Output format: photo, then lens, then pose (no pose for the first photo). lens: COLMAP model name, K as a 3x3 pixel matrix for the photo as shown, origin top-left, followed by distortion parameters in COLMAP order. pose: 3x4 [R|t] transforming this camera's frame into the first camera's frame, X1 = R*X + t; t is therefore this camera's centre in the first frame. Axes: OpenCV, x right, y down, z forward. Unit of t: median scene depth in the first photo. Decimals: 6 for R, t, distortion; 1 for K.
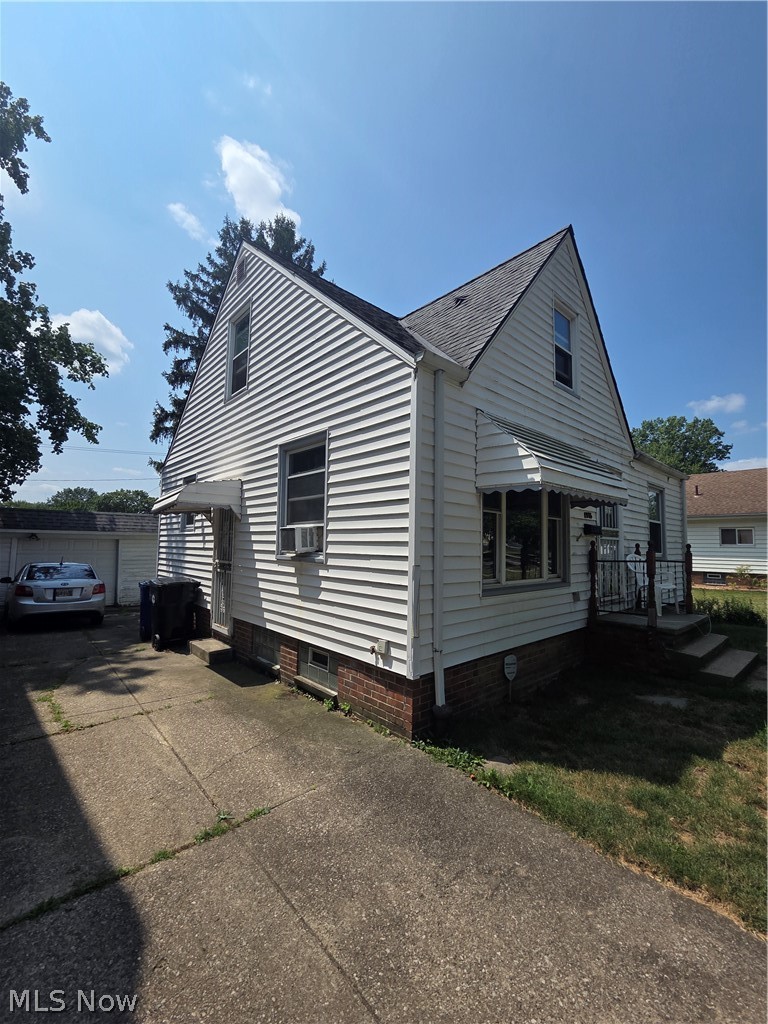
lens RADIAL K [[419.6, 0, 384.0], [0, 419.6, 512.0], [0, 0, 1]] dist [-0.000563, -0.000593]
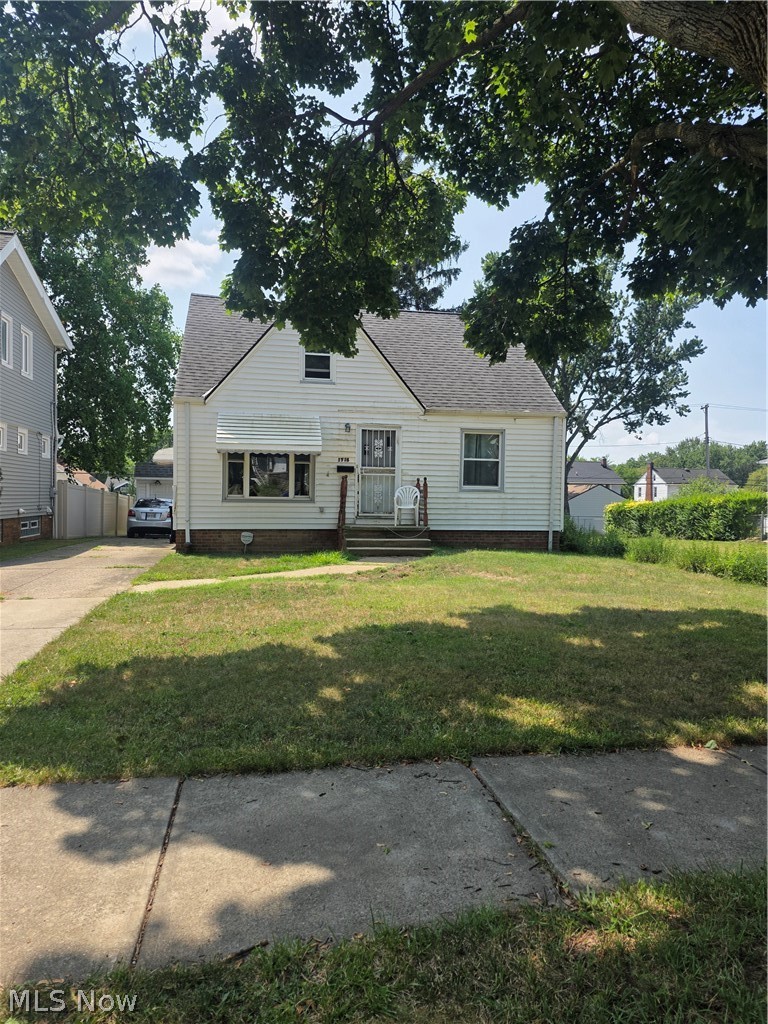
lens RADIAL K [[683.5, 0, 381.0], [0, 683.5, 508.5], [0, 0, 1]] dist [0.039561, -0.000358]
pose [[0.852449, 0.008740, -0.522737, 1.316540], [0.036277, 0.996461, 0.075819, 0.000301], [0.521550, -0.083596, 0.849116, -0.742376]]
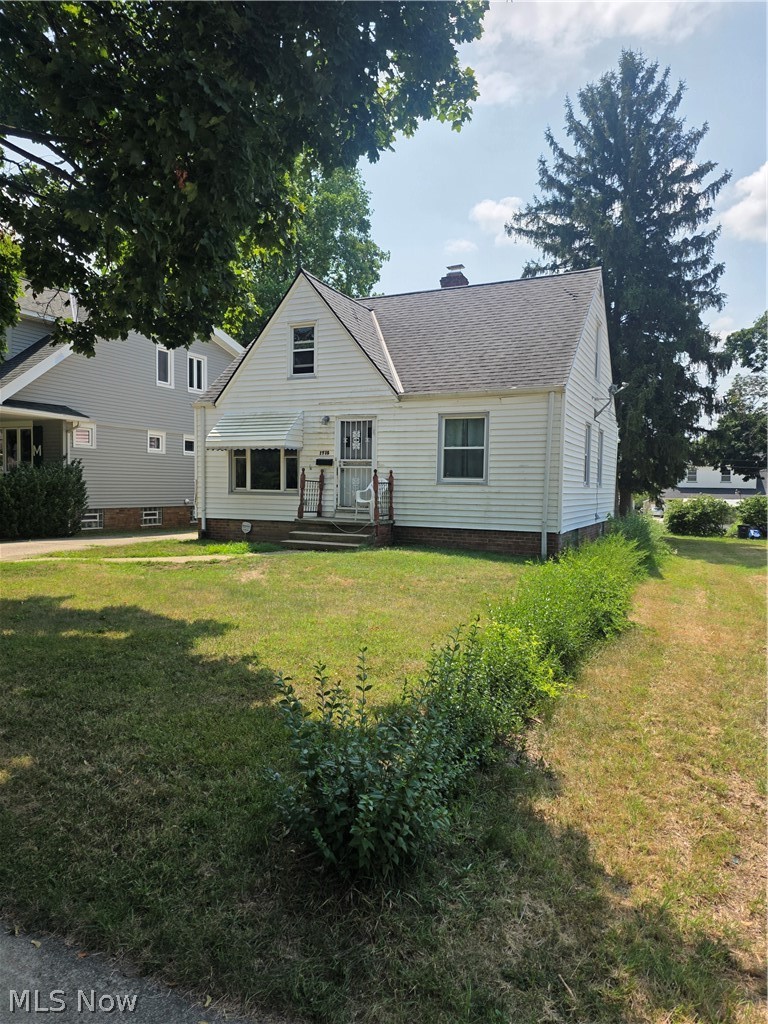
lens RADIAL K [[679.3, 0, 384.0], [0, 679.3, 512.0], [0, 0, 1]] dist [0.018749, -0.000275]
pose [[0.390522, 0.030420, -0.920091, 1.971724], [0.059655, 0.996517, 0.058267, 0.062914], [0.918659, -0.077642, 0.387348, 0.146823]]
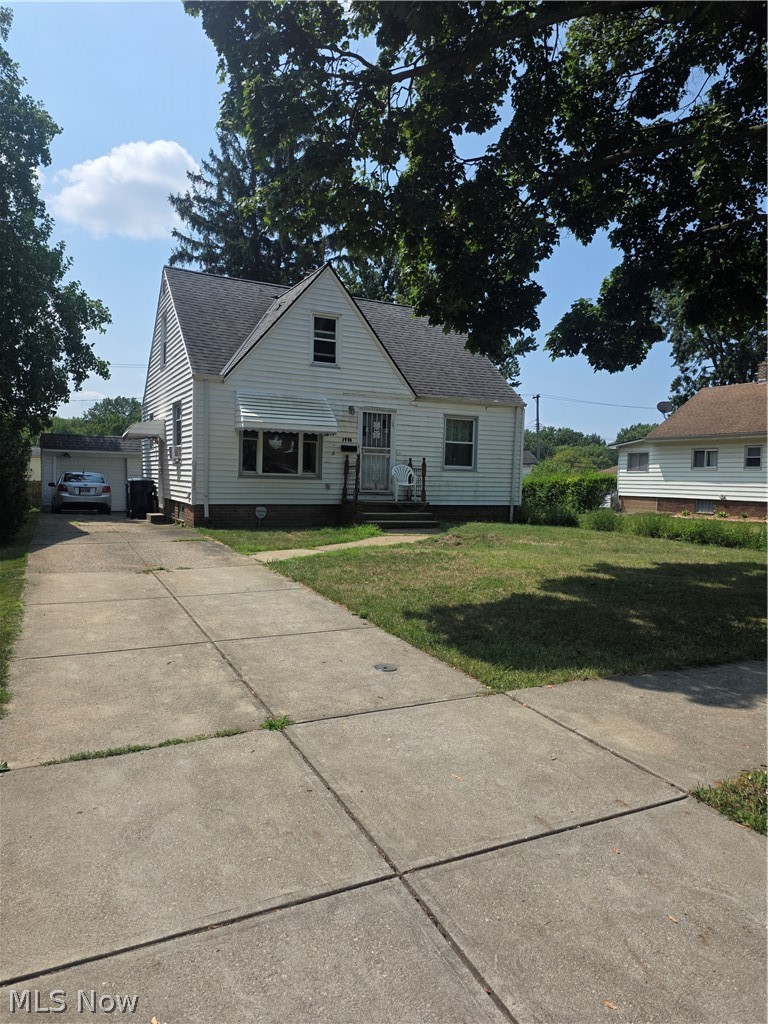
lens RADIAL K [[679.3, 0, 384.0], [0, 679.3, 512.0], [0, 0, 1]] dist [0.018749, -0.000275]
pose [[0.964416, 0.025846, -0.263124, 0.921768], [0.006769, 0.992470, 0.122297, -0.025315], [0.264304, -0.119726, 0.956979, -1.082526]]
